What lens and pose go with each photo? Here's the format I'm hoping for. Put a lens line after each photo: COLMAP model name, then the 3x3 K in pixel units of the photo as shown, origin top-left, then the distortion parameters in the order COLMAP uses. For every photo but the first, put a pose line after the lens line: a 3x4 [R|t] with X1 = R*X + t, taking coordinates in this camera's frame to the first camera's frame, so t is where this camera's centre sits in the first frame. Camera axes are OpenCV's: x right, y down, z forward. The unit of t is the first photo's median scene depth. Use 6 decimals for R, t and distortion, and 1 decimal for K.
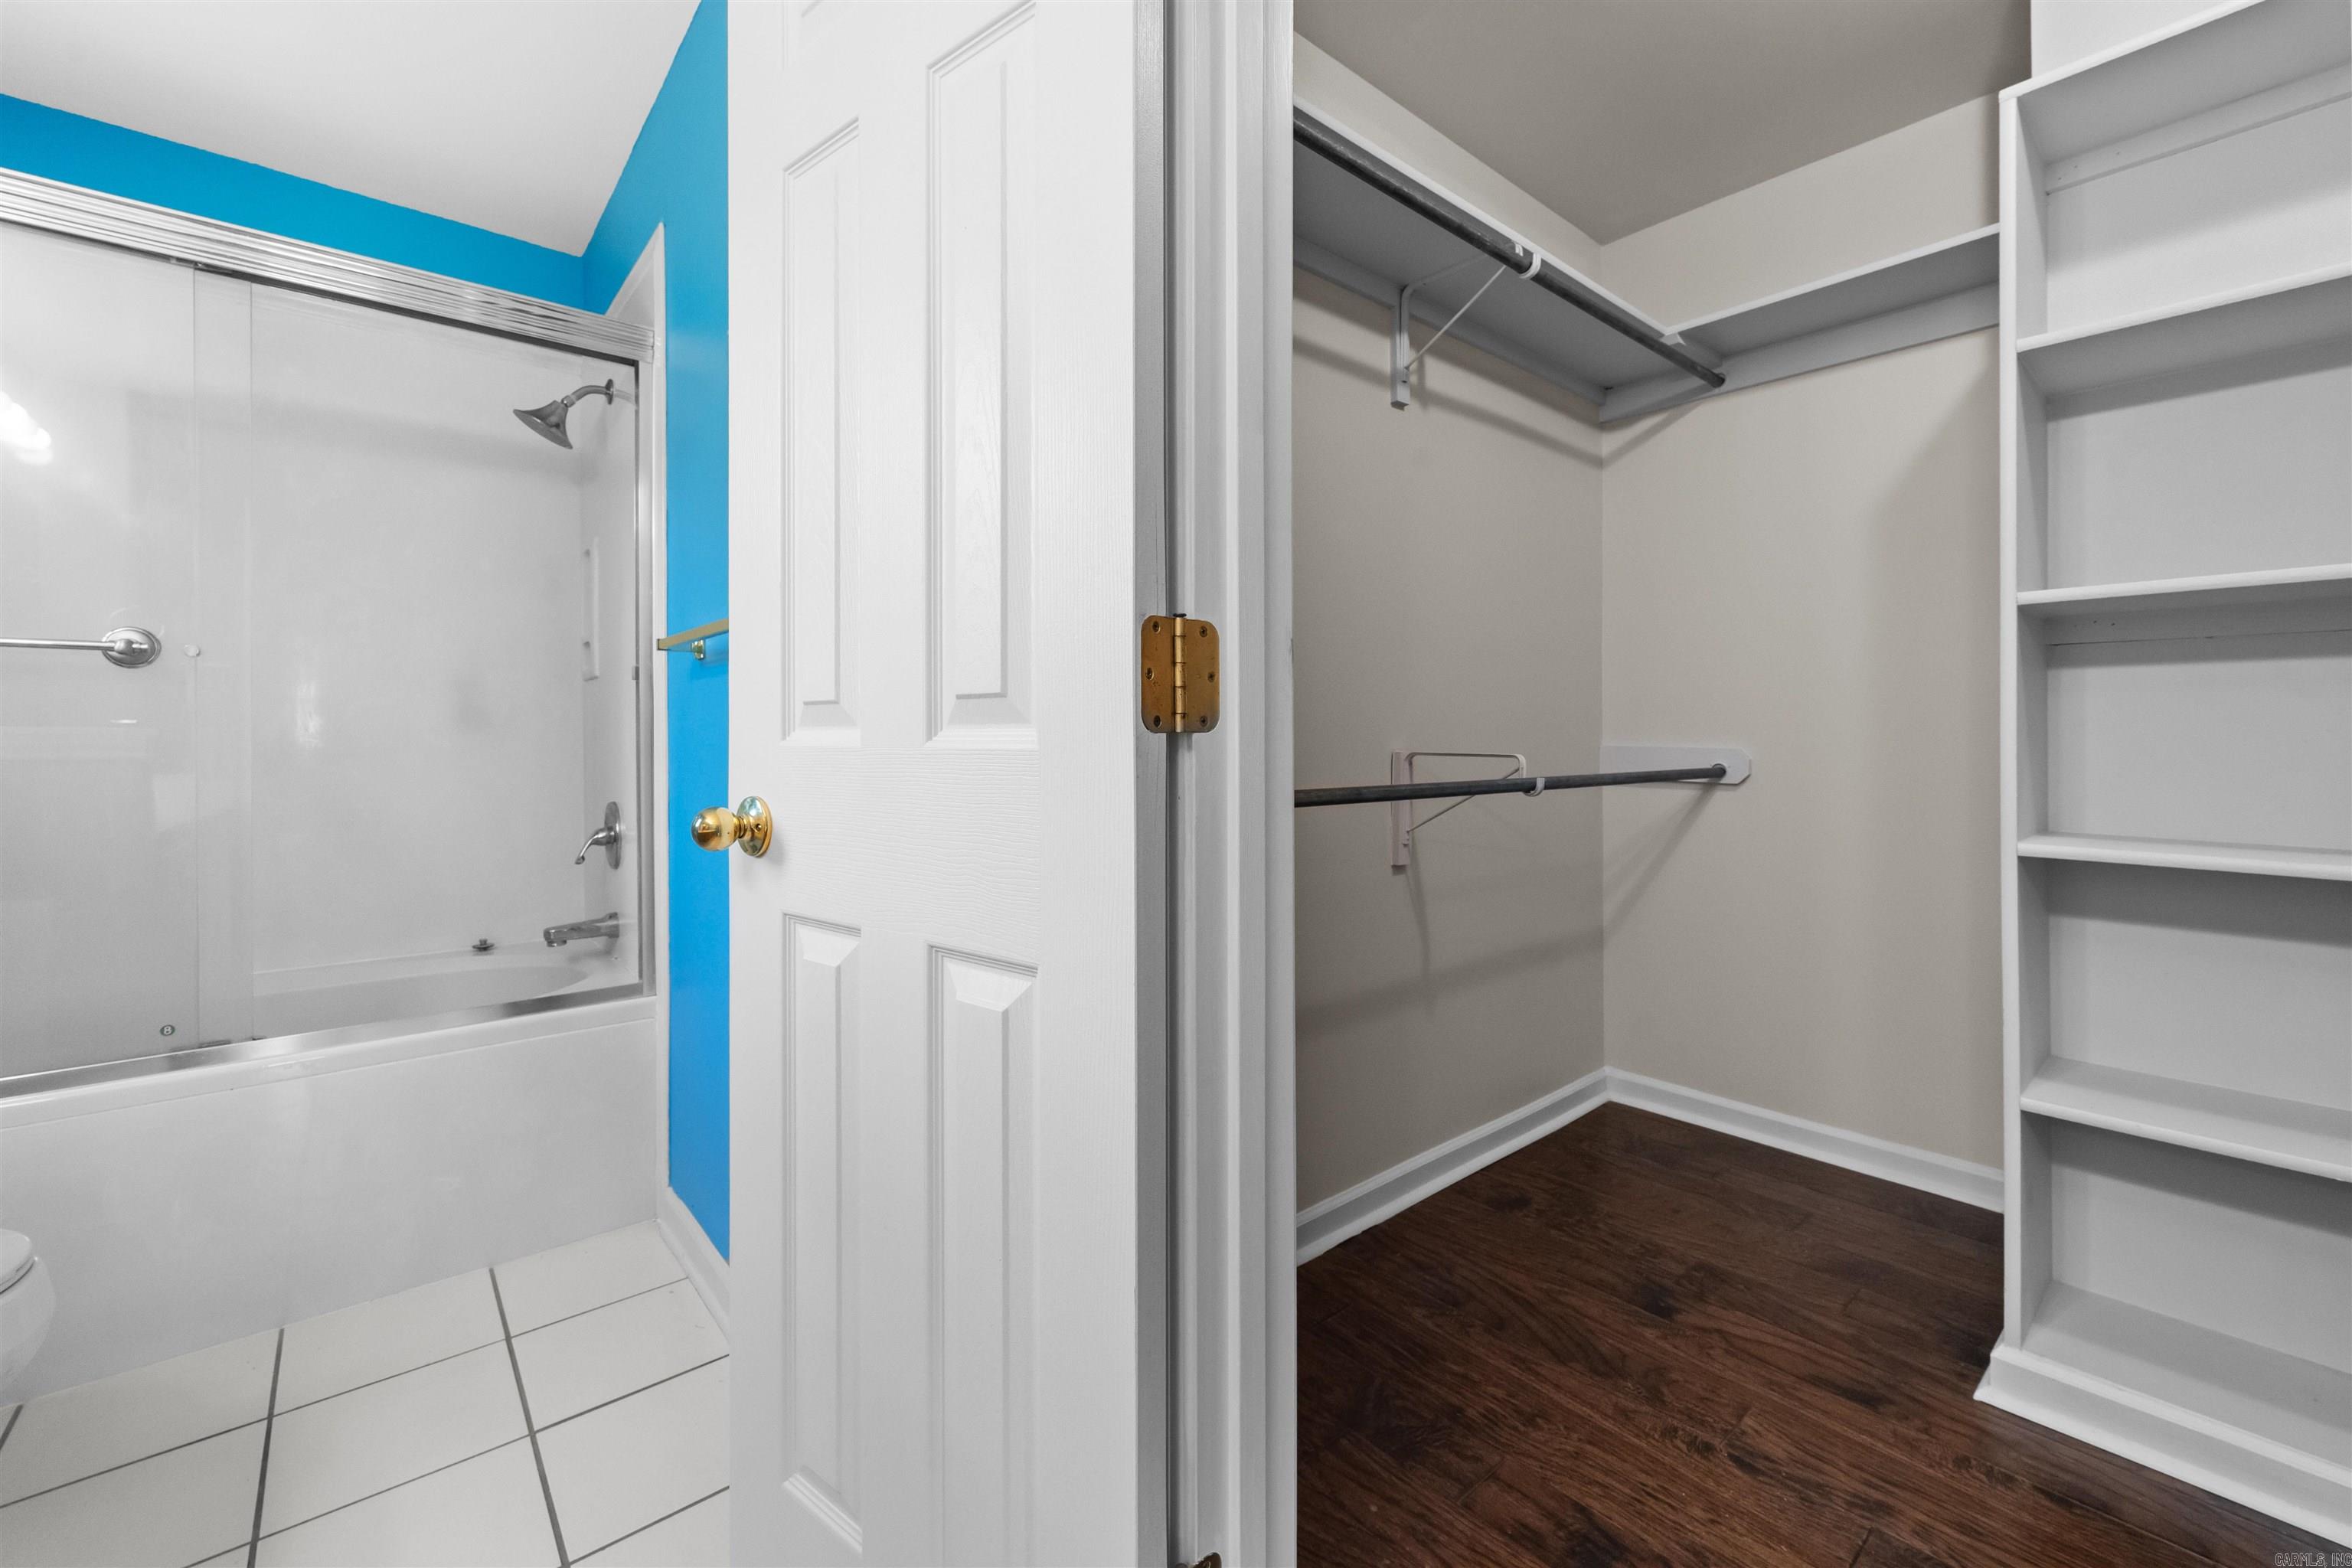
lens RADIAL K [[967.8, 0, 1172.6], [0, 967.8, 739.7], [0, 0, 1]] dist [0.000626, -0.000775]
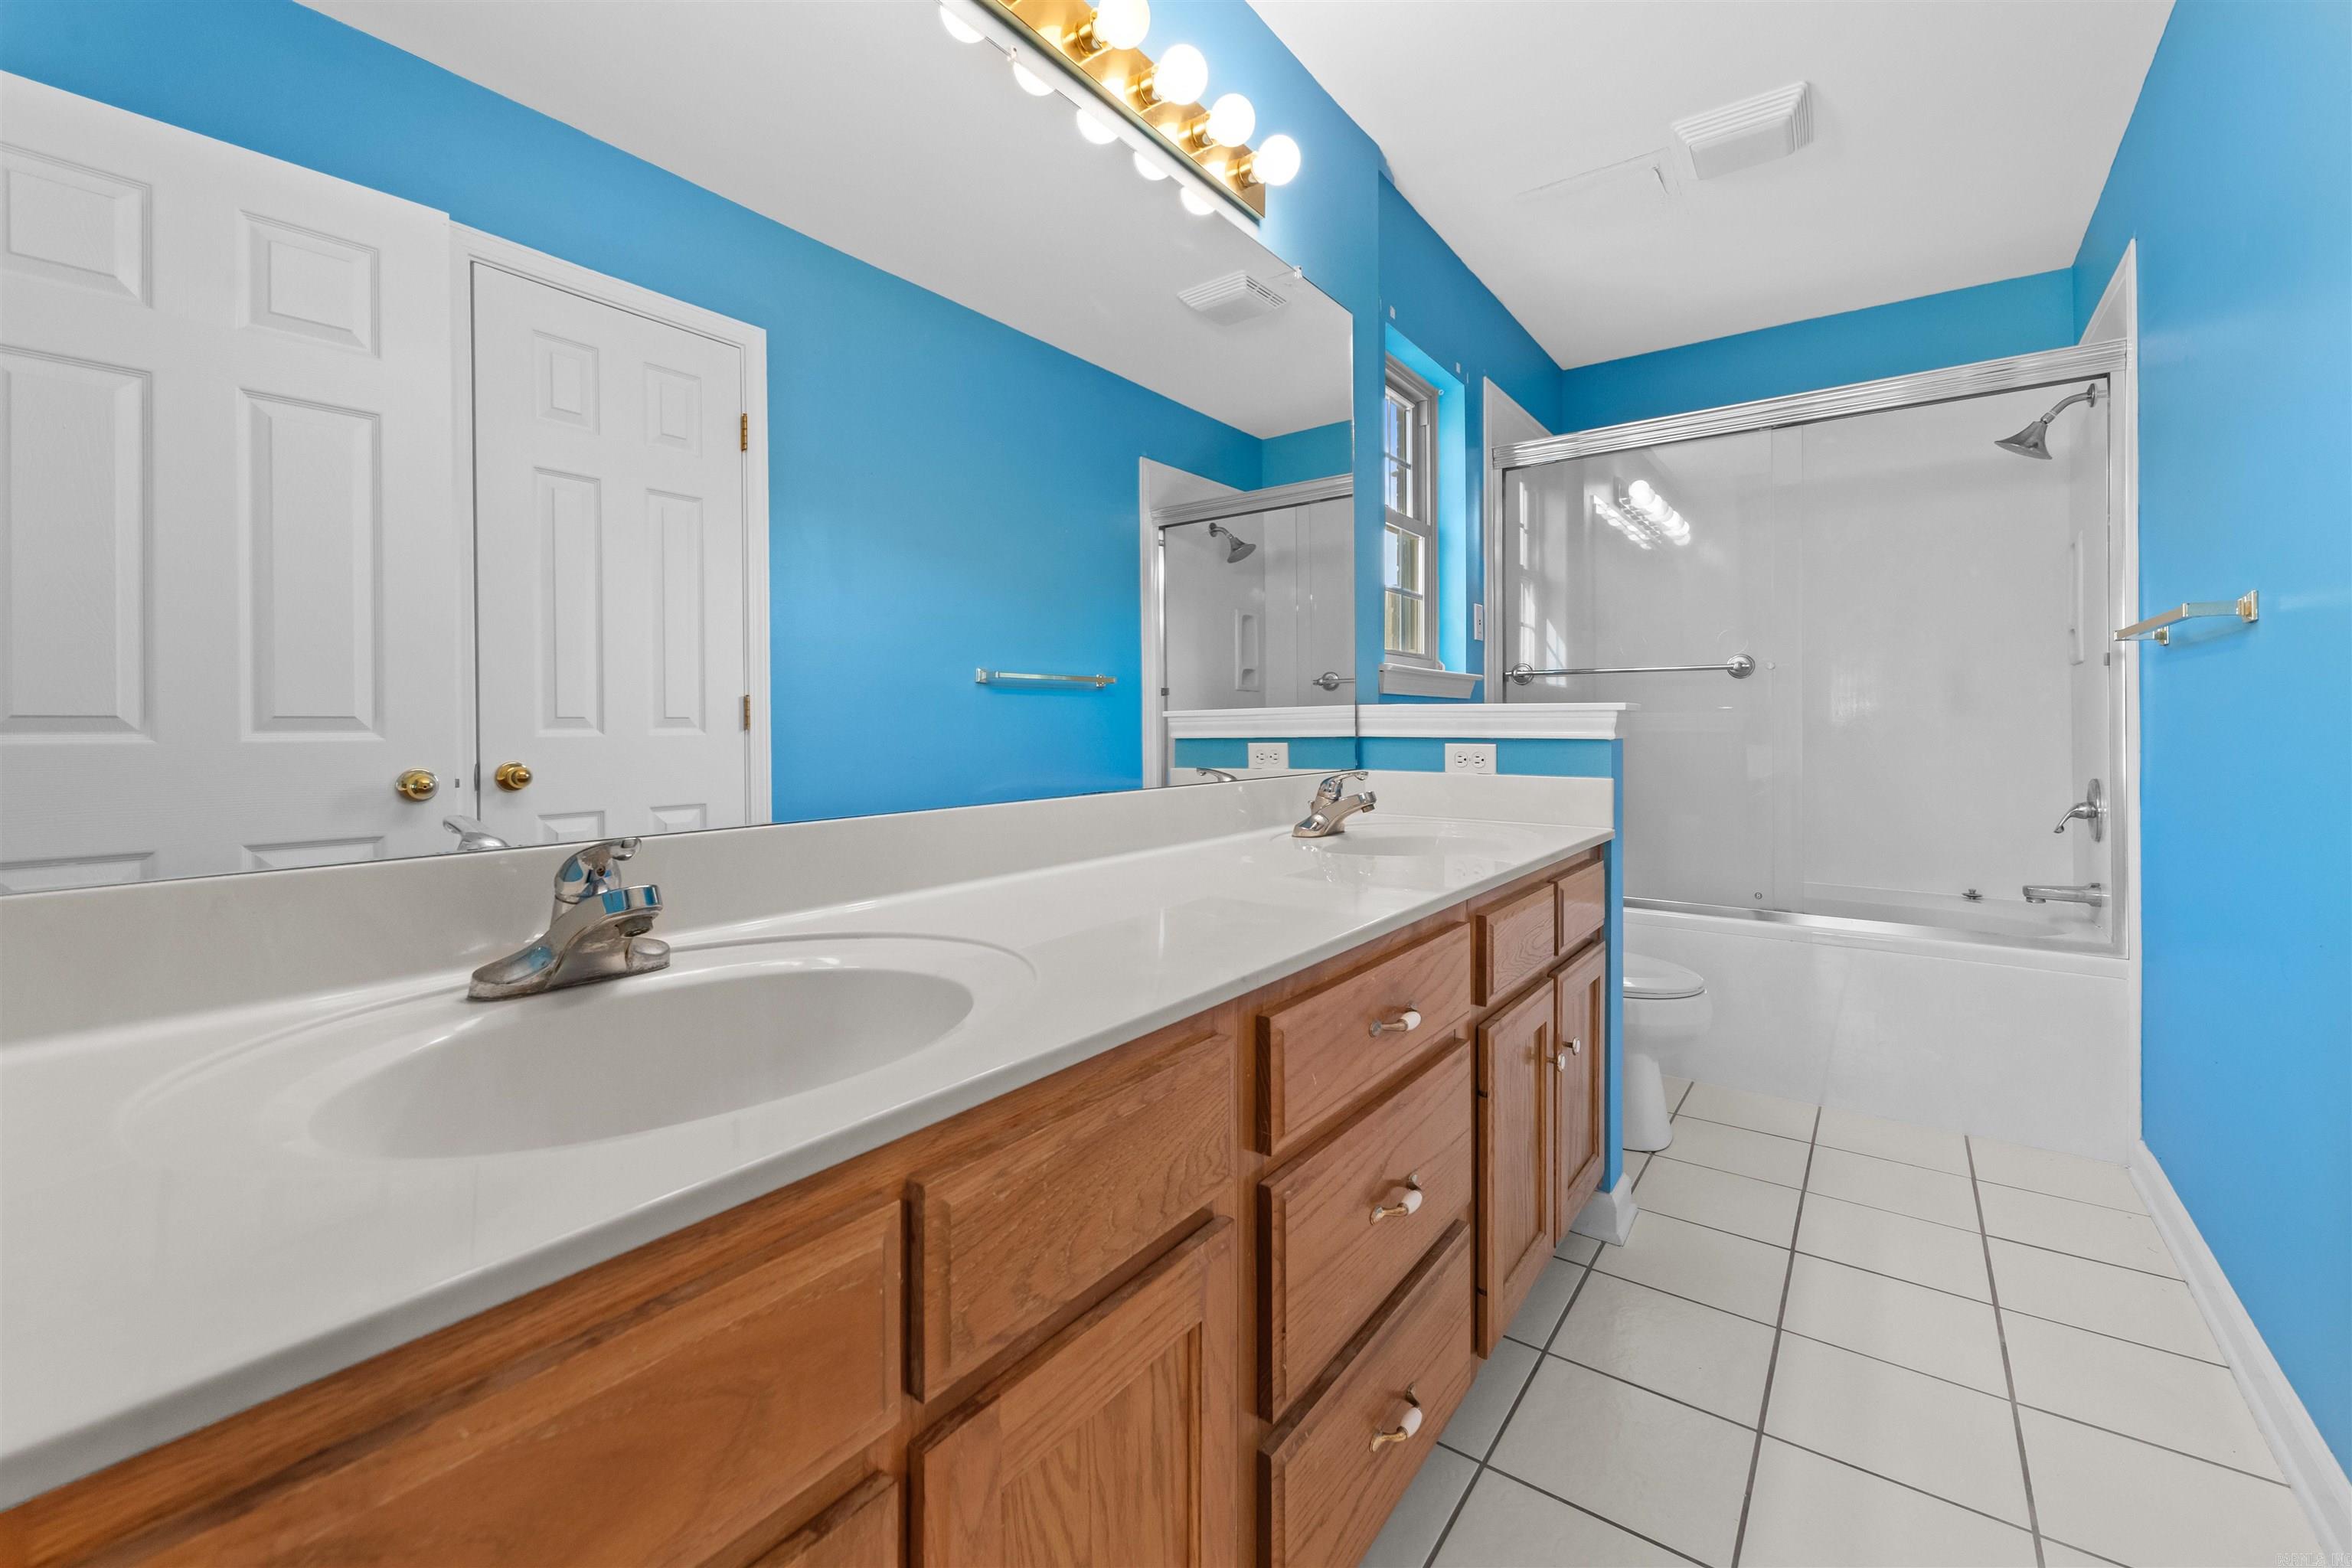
lens RADIAL K [[975.0, 0, 1167.6], [0, 975.0, 725.8], [0, 0, 1]] dist [0.000096, -0.001124]
pose [[0.229572, 0.003177, -0.973286, 0.240671], [0.002803, 0.999988, 0.003925, -0.001440], [0.973288, -0.003629, 0.229561, -0.251065]]
